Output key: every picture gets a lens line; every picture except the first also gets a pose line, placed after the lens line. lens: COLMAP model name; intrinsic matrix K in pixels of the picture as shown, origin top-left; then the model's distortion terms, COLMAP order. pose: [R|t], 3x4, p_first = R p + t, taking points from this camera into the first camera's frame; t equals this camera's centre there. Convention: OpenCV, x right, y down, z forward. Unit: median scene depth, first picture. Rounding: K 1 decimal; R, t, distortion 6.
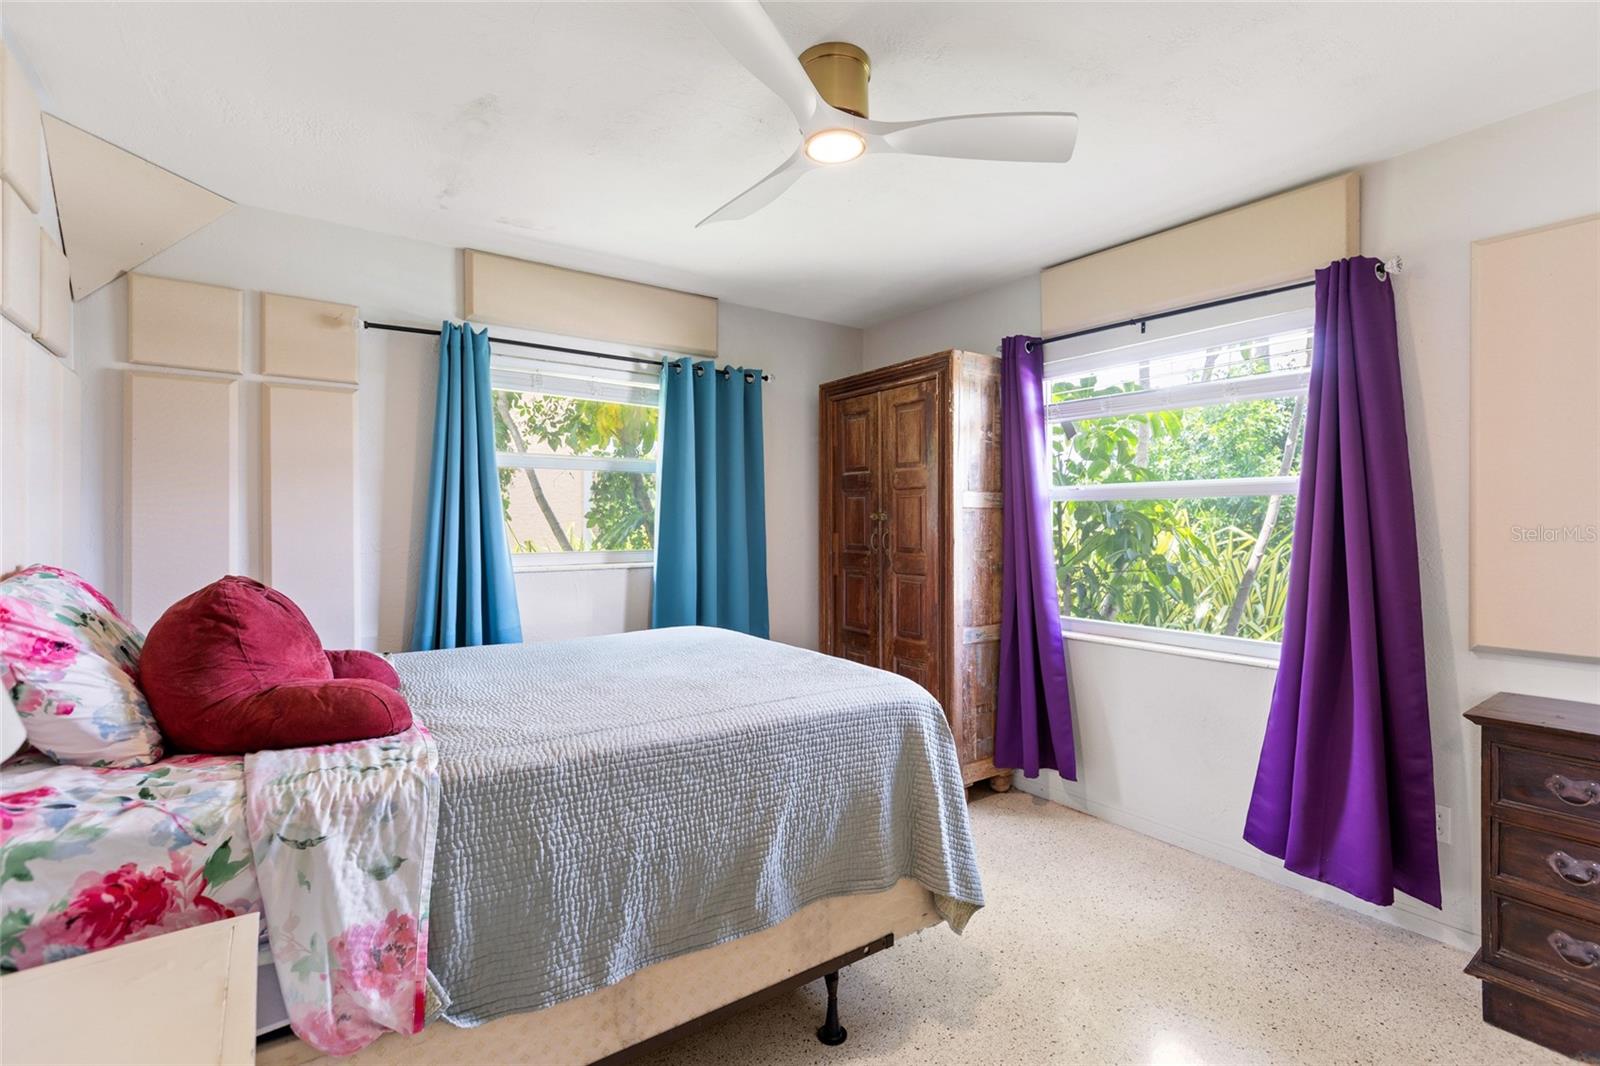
lens RADIAL K [[719.3, 0, 801.9], [0, 719.3, 527.0], [0, 0, 1]] dist [0.005593, -0.001191]
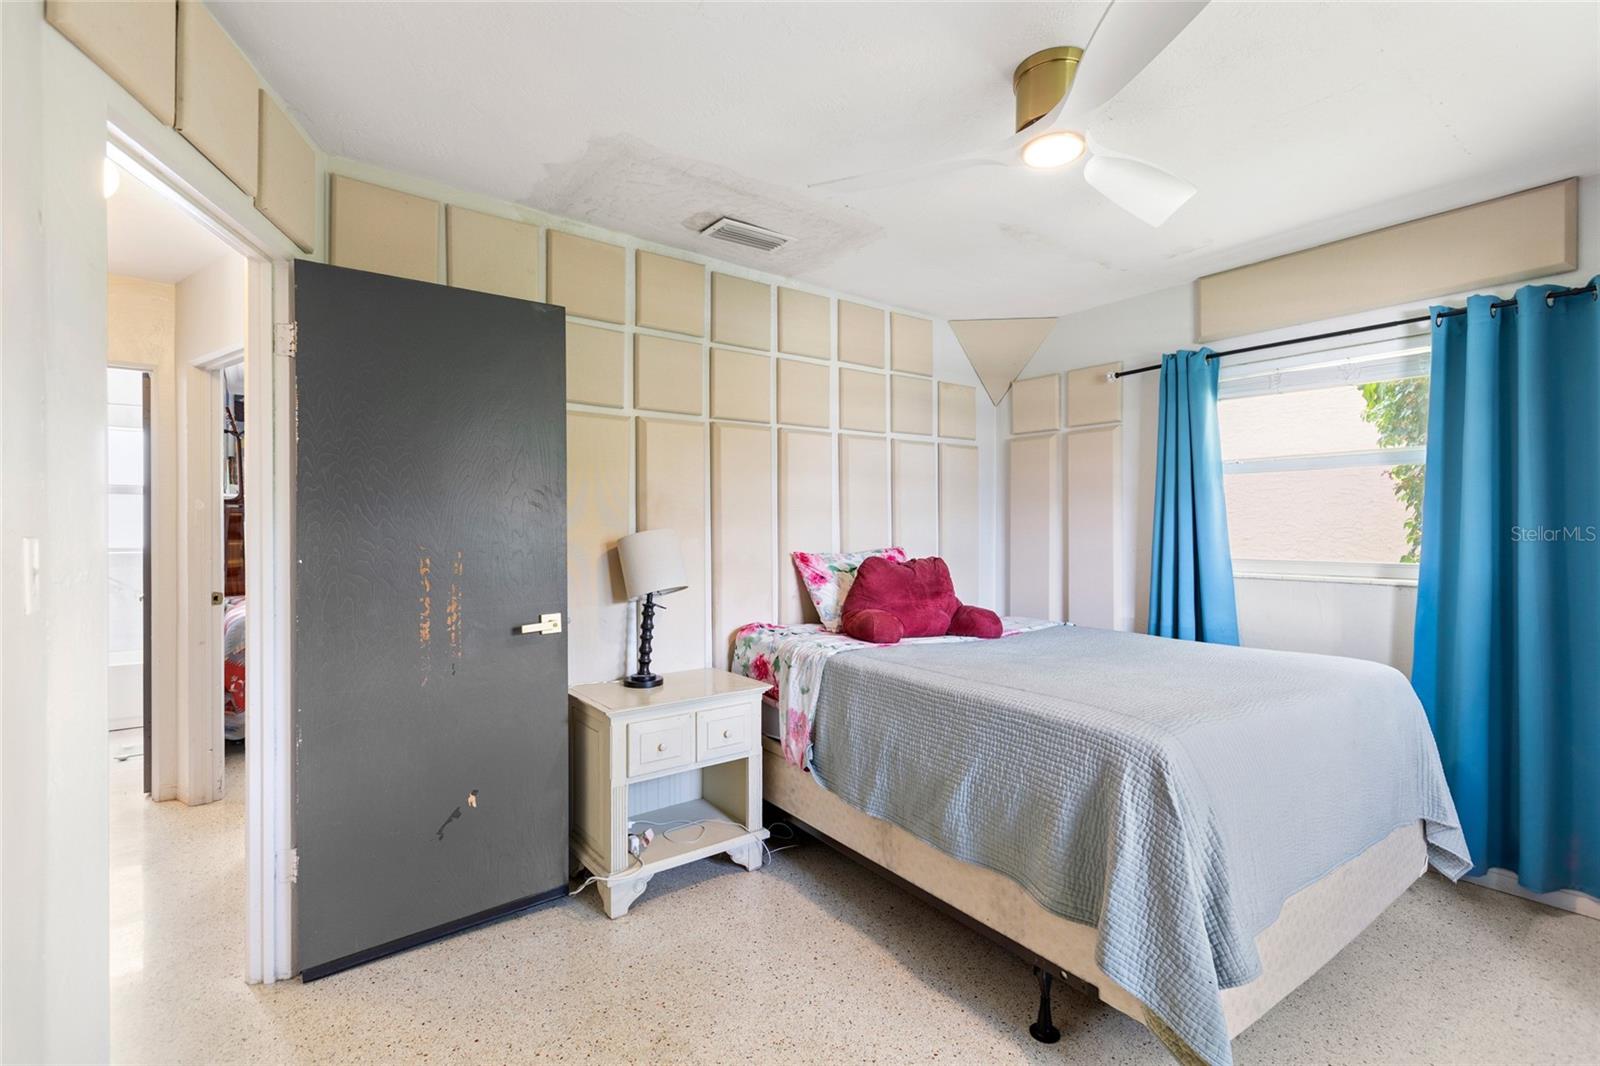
lens RADIAL K [[719.3, 0, 803.6], [0, 719.3, 528.8], [0, 0, 1]] dist [0.005593, -0.001191]
pose [[0.028983, 0.002737, -0.999576, 1.181567], [-0.007082, 0.999972, 0.002533, -0.007660], [0.999555, 0.007005, 0.029002, 0.707870]]
